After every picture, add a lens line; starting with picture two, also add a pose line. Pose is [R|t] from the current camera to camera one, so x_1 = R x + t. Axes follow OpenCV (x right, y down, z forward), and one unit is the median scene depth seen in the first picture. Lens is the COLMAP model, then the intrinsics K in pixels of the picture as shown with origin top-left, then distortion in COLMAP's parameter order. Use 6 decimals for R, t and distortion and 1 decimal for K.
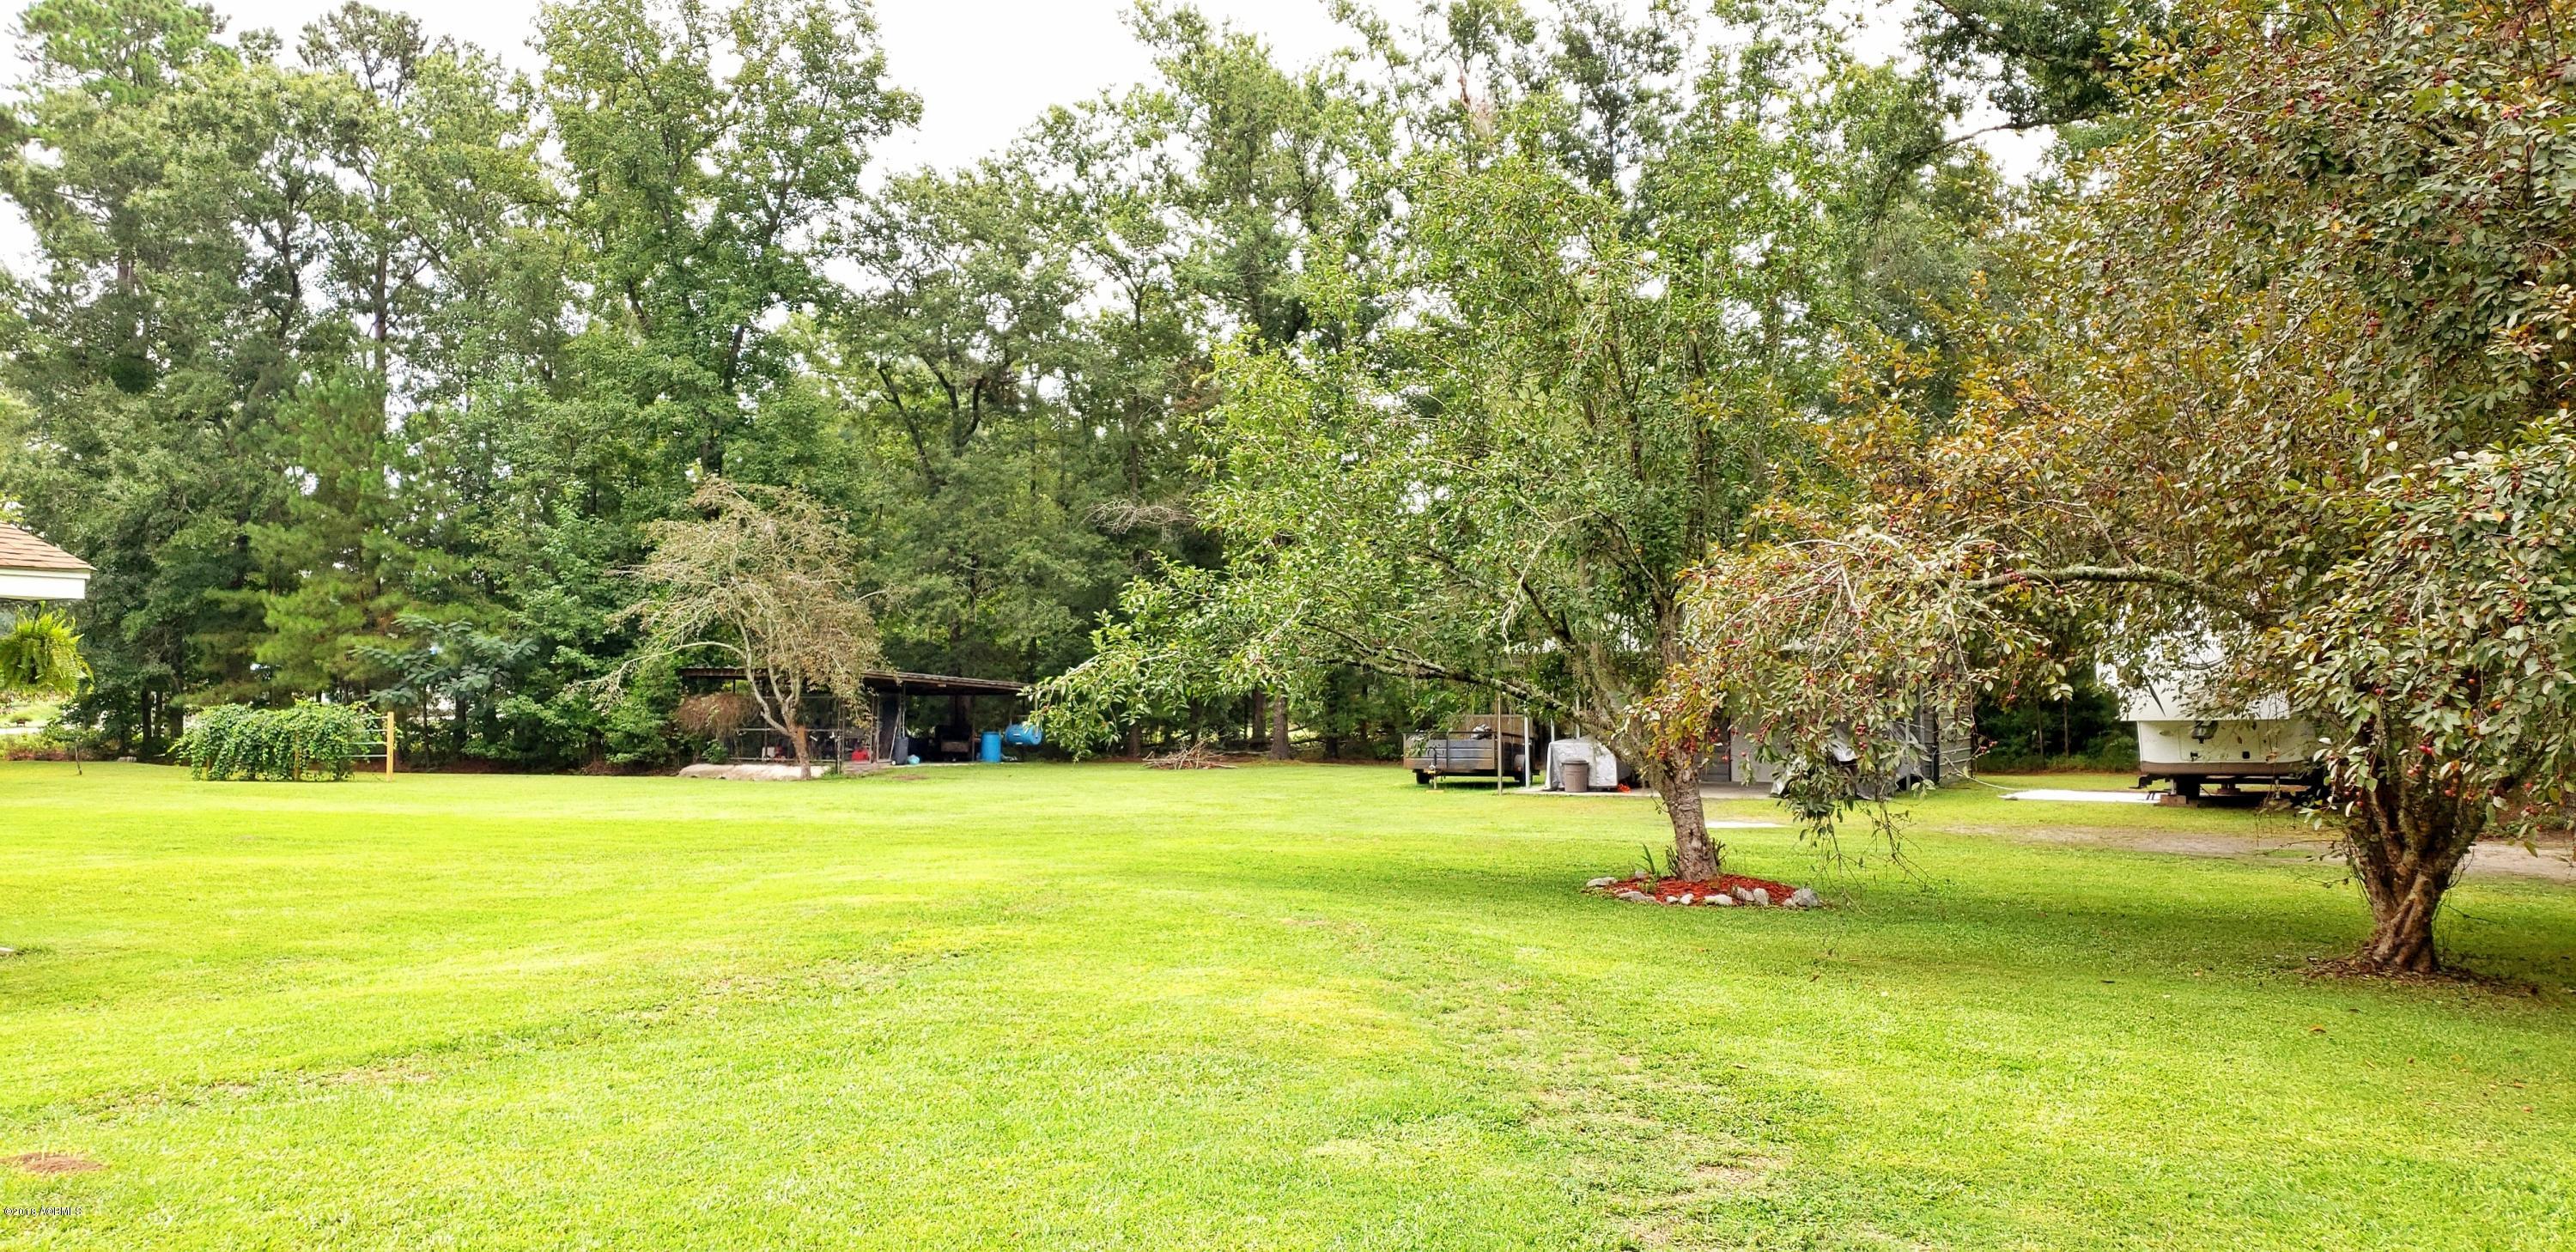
lens RADIAL K [[1902.3, 0, 1288.0], [0, 1902.3, 626.0], [0, 0, 1]] dist [0.013665, -0.000429]
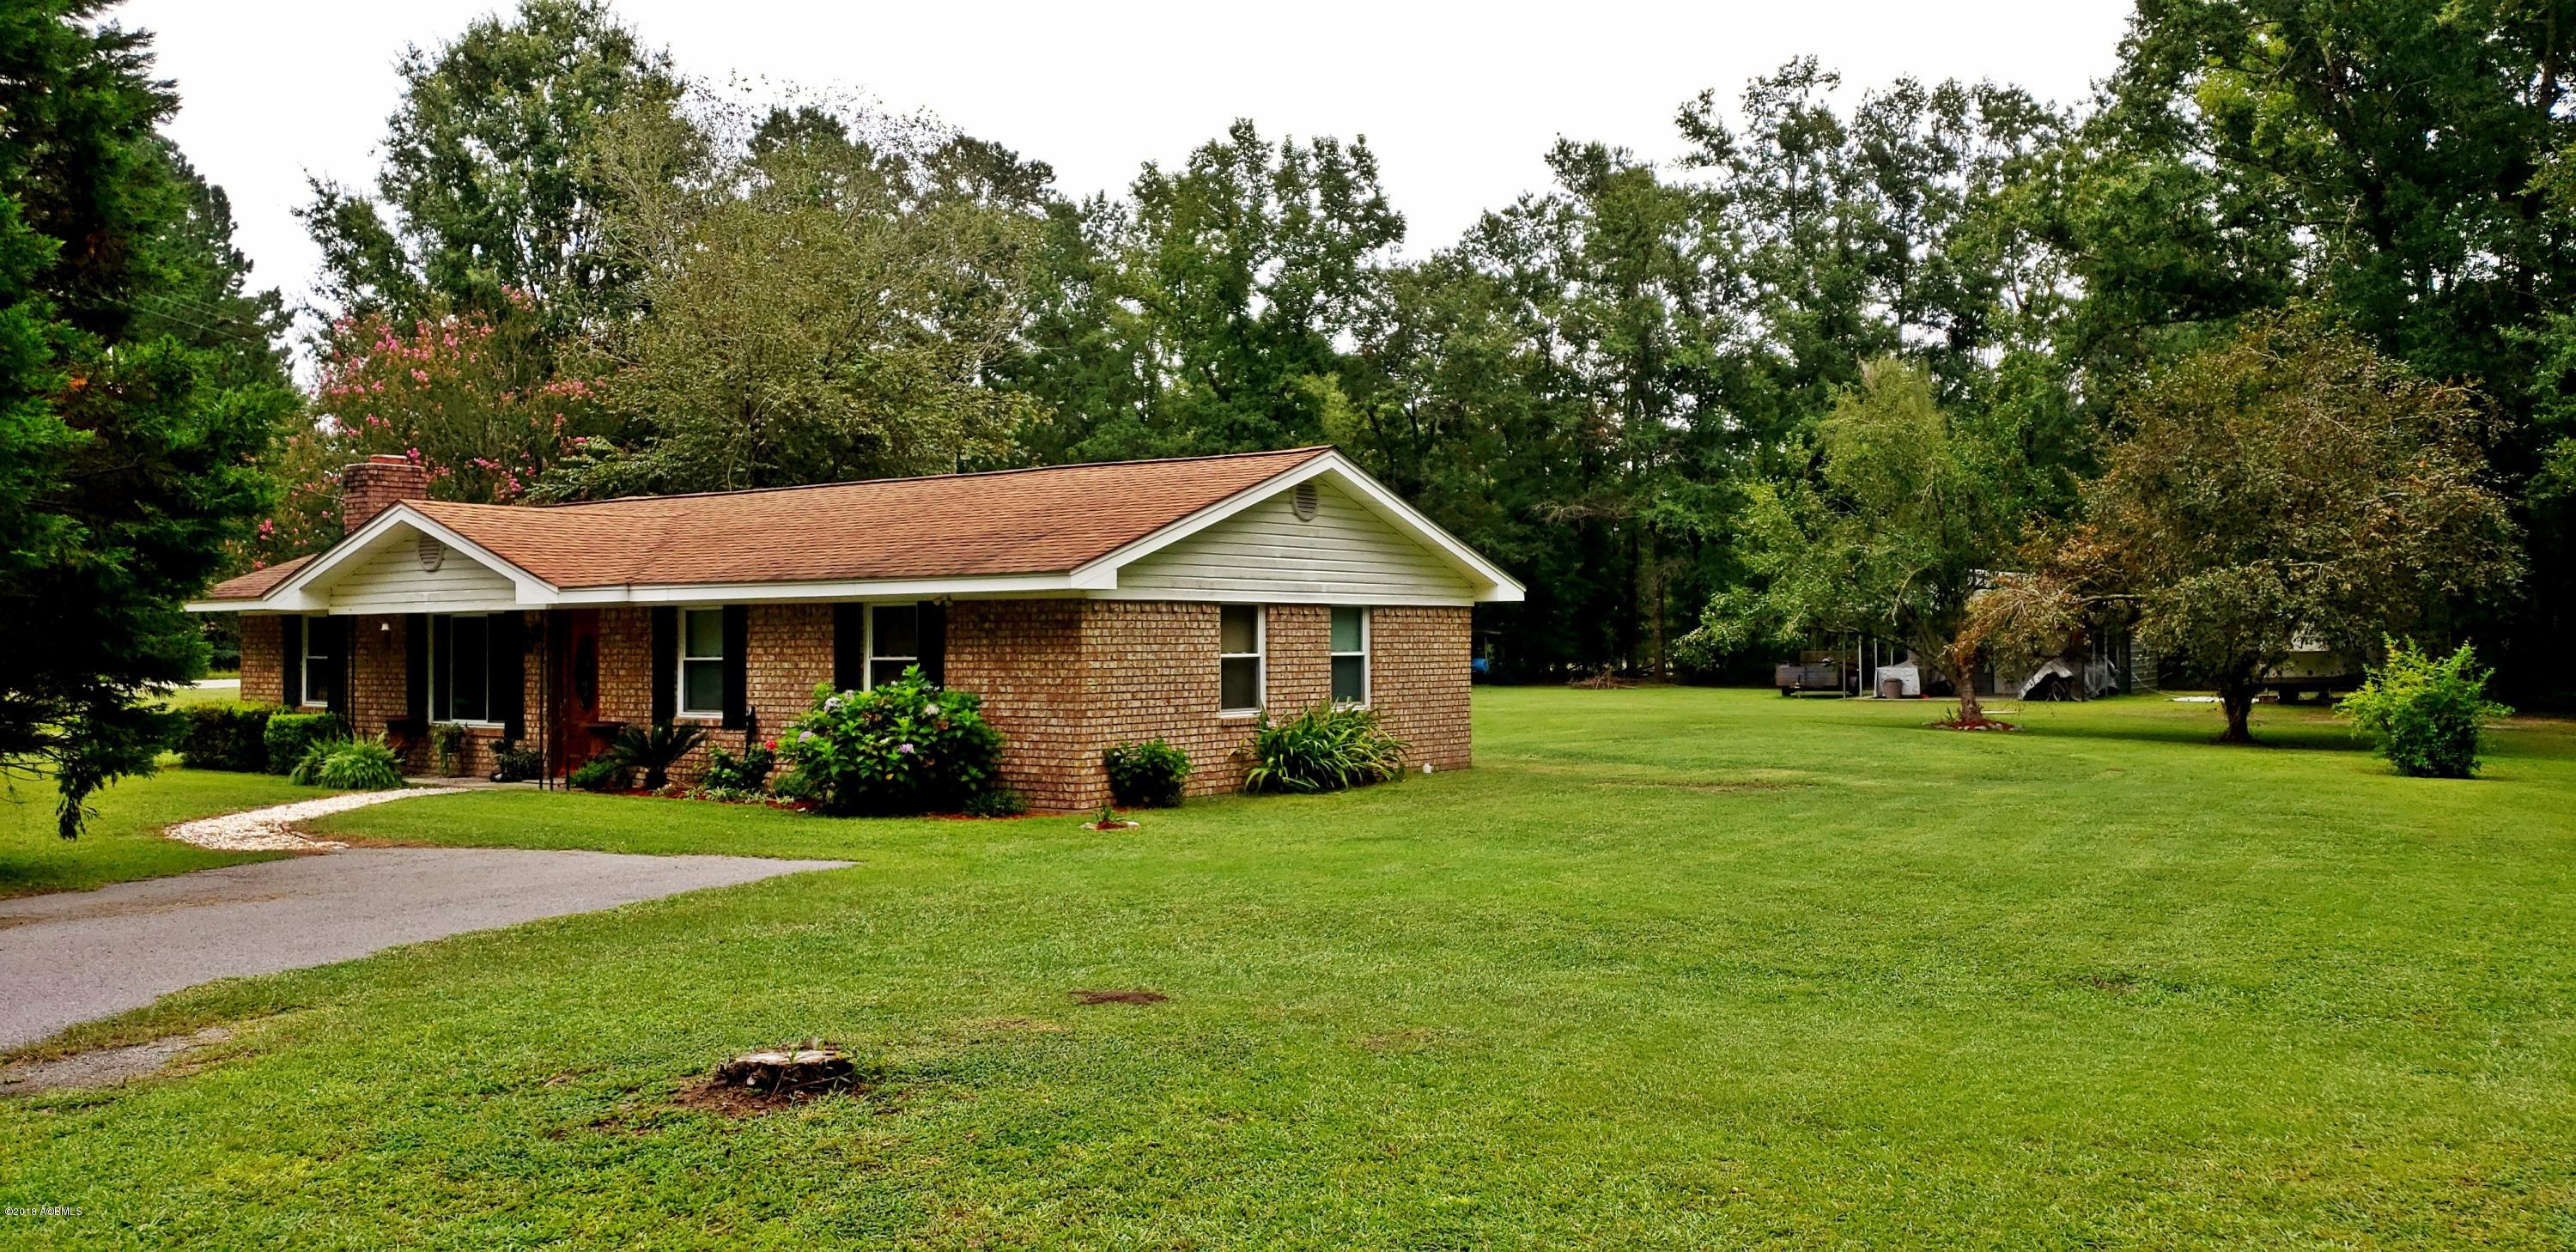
lens RADIAL K [[1902.3, 0, 1288.0], [0, 1902.3, 626.0], [0, 0, 1]] dist [0.013665, -0.000429]
pose [[0.991186, -0.007407, -0.132267, -0.090675], [0.011619, 0.999449, 0.031096, -0.019147], [0.131964, -0.032359, 0.990726, -0.422765]]
